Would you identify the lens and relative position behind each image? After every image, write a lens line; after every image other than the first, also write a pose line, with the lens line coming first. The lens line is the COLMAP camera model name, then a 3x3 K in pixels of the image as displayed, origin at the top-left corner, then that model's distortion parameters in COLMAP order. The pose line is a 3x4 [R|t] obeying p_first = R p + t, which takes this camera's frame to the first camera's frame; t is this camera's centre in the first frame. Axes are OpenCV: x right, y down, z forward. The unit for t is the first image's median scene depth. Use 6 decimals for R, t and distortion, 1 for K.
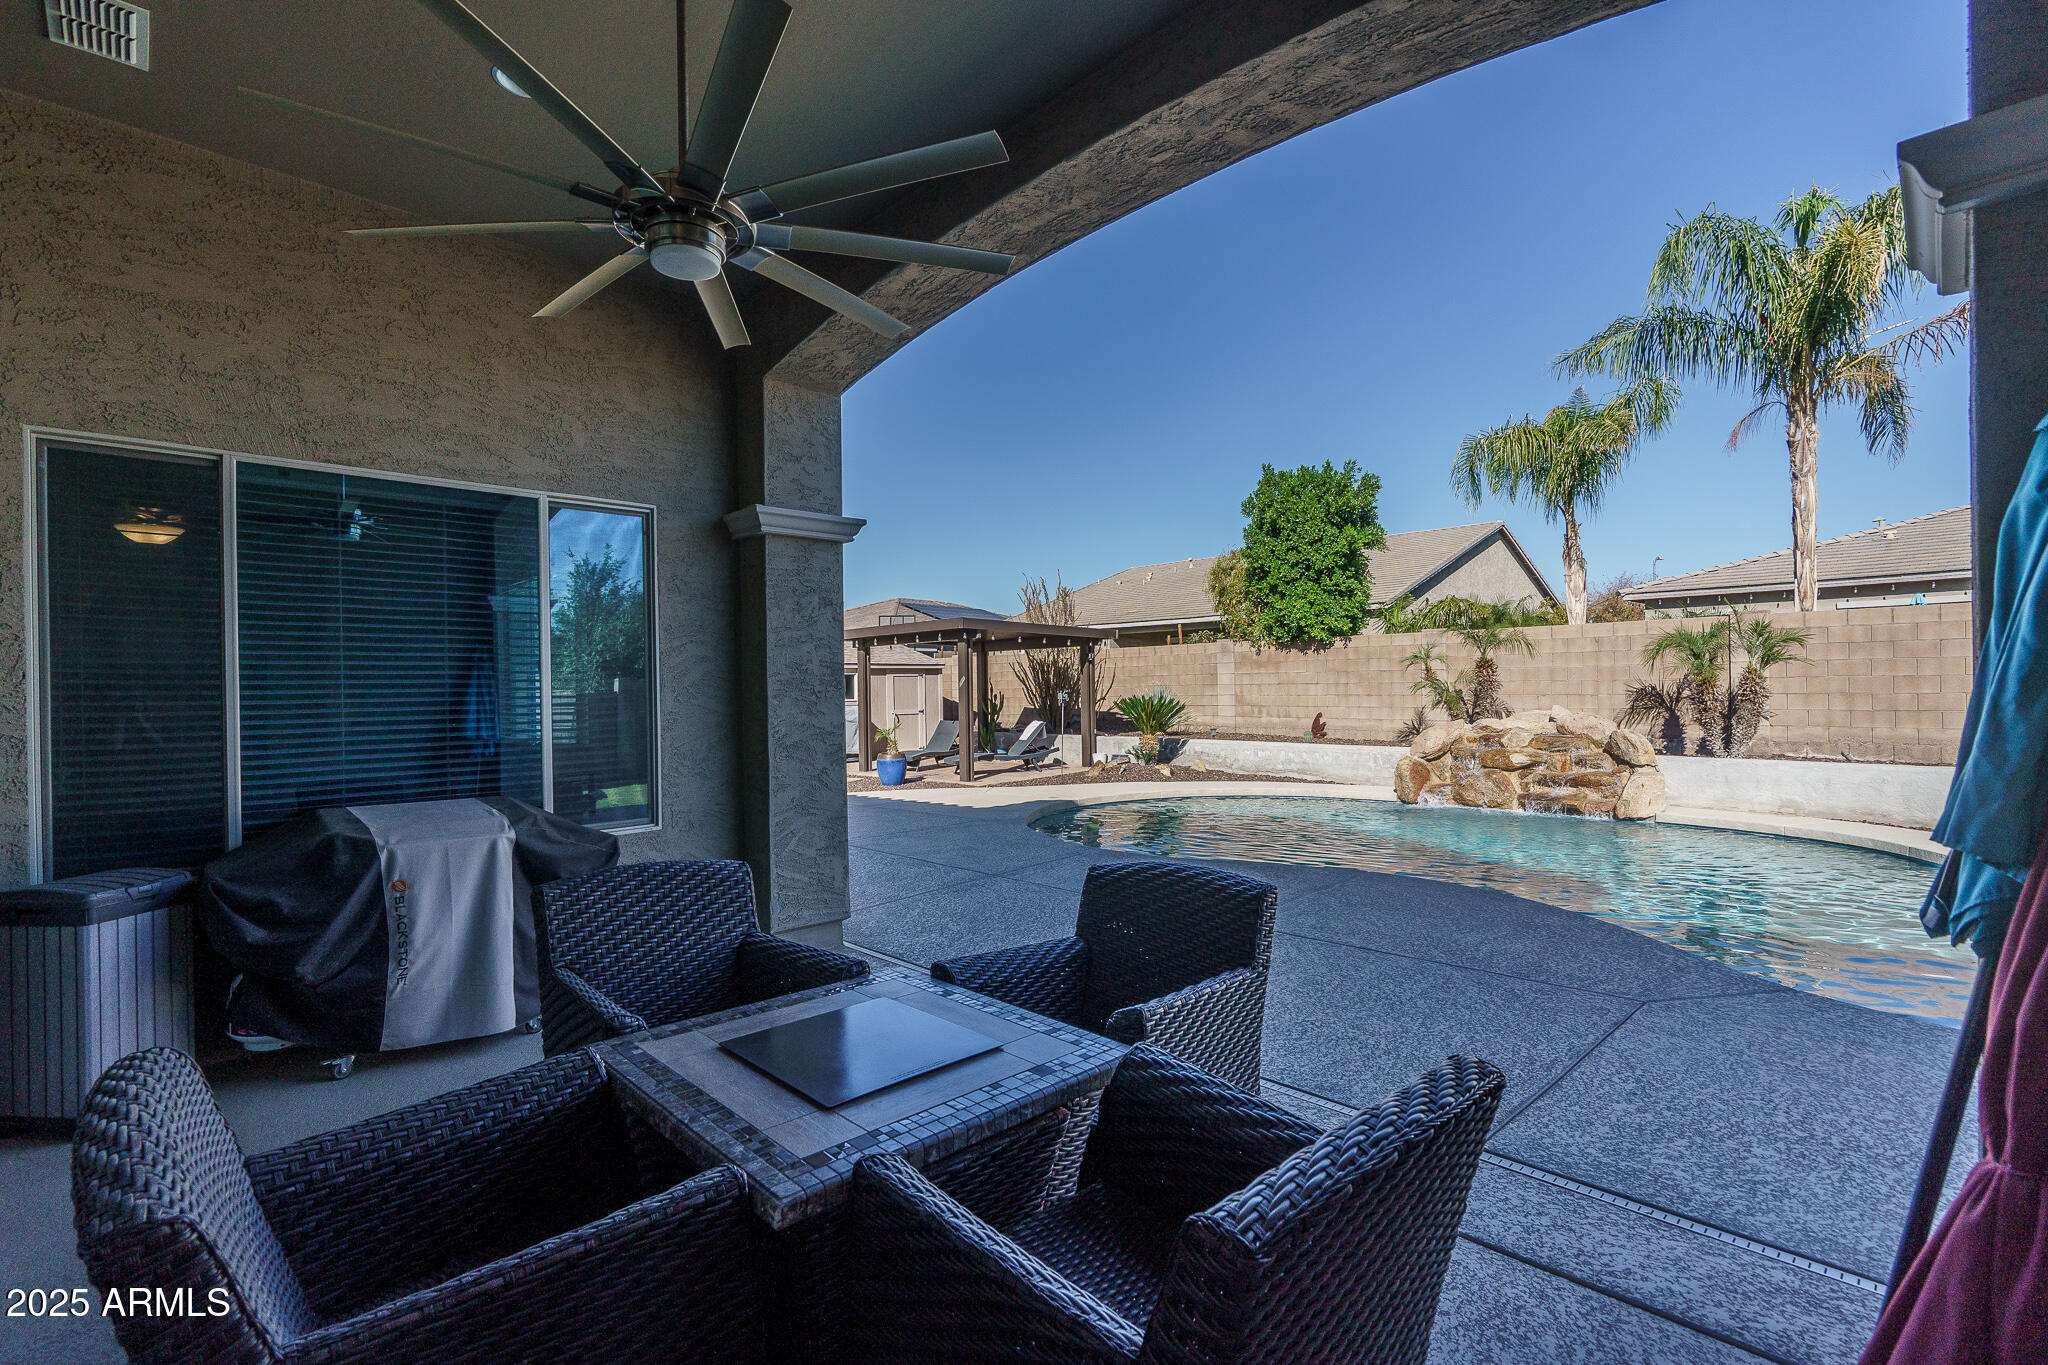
lens RADIAL K [[927.8, 0, 1019.6], [0, 927.8, 685.6], [0, 0, 1]] dist [-0.000138, 0.001770]
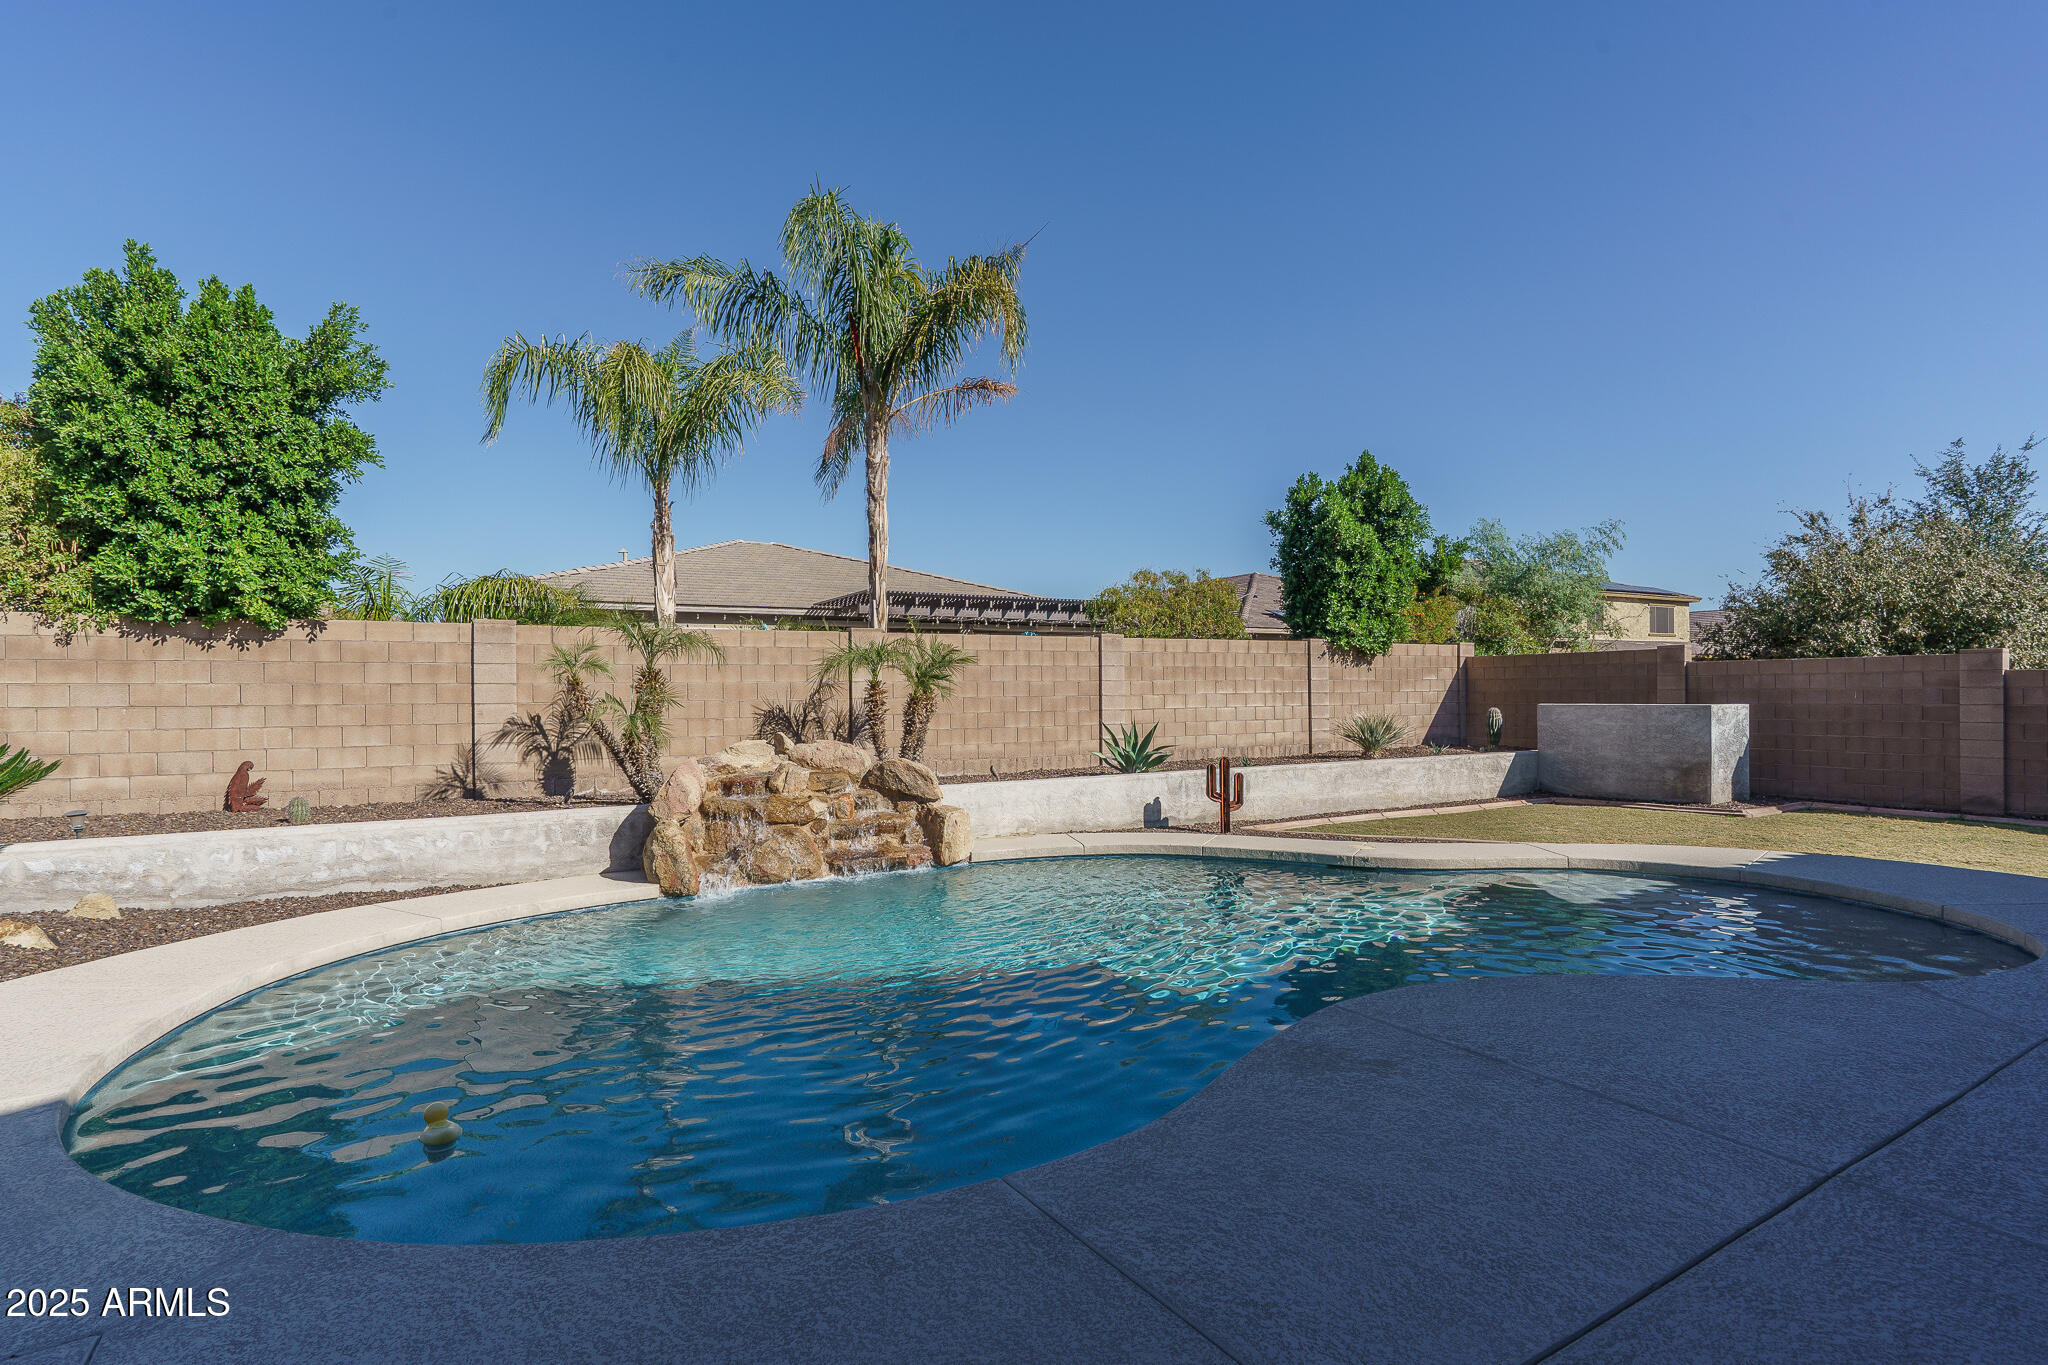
lens RADIAL K [[1004.4, 0, 1019.6], [0, 1004.4, 696.5], [0, 0, 1]] dist [0.000846, 0.001358]
pose [[0.210983, 0.008465, 0.977453, -0.174460], [0.004994, 0.999940, -0.009738, 0.000240], [-0.977477, 0.006936, 0.210928, 0.572899]]
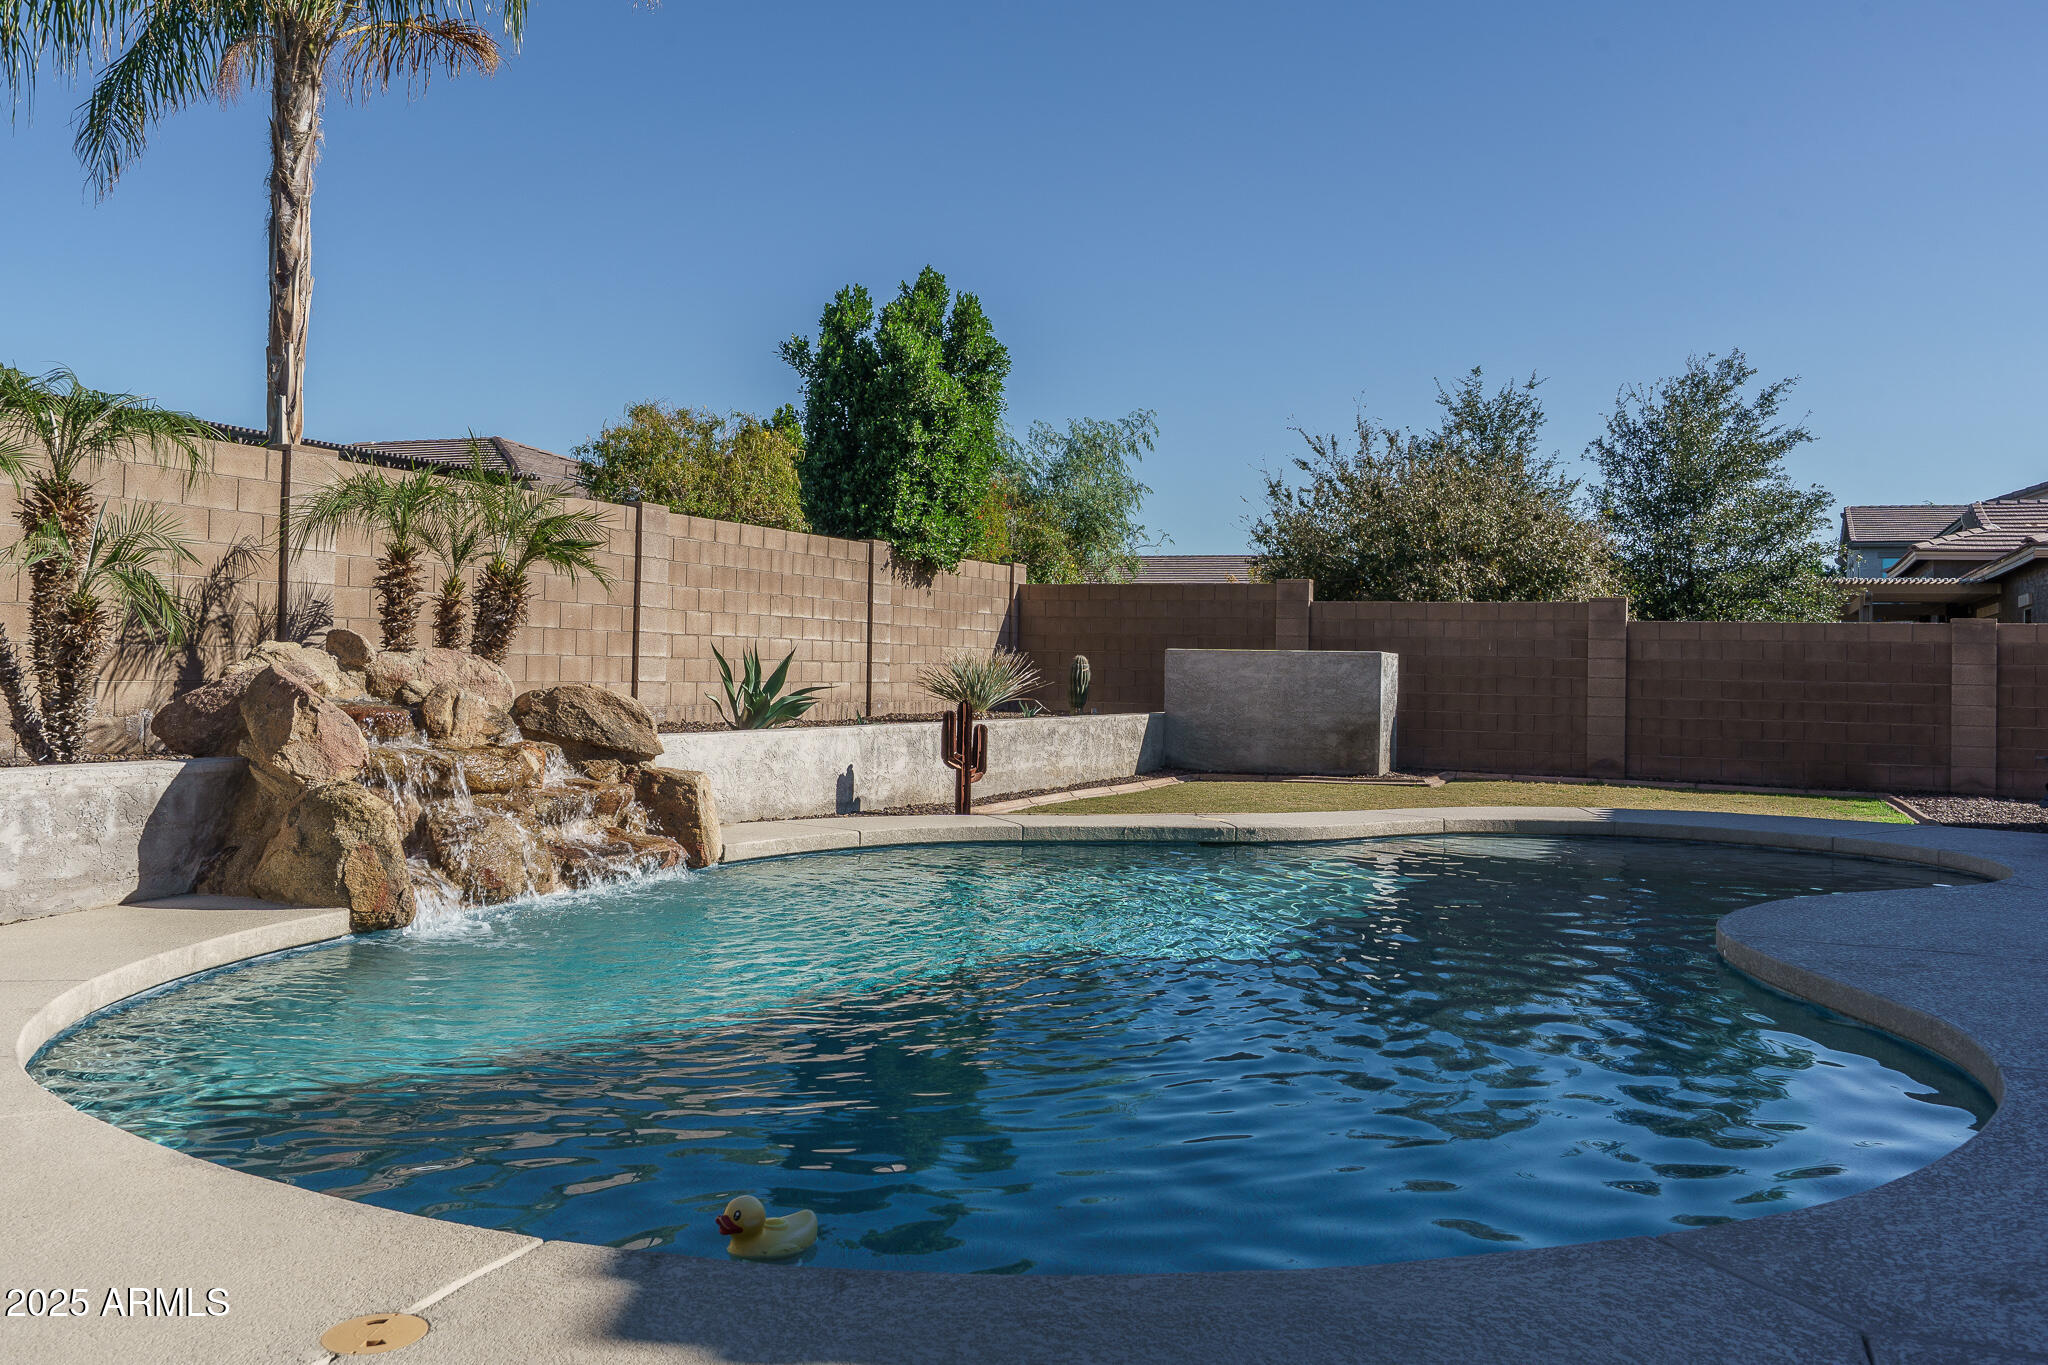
lens RADIAL K [[1703.4, 0, 1008.5], [0, 1703.4, 634.7], [0, 0, 1]] dist [0.005440, -0.005698]
pose [[-0.418404, 0.025219, 0.907911, -0.168930], [-0.015486, 0.999271, -0.034893, 0.040213], [-0.908129, -0.028660, -0.417708, 0.948429]]
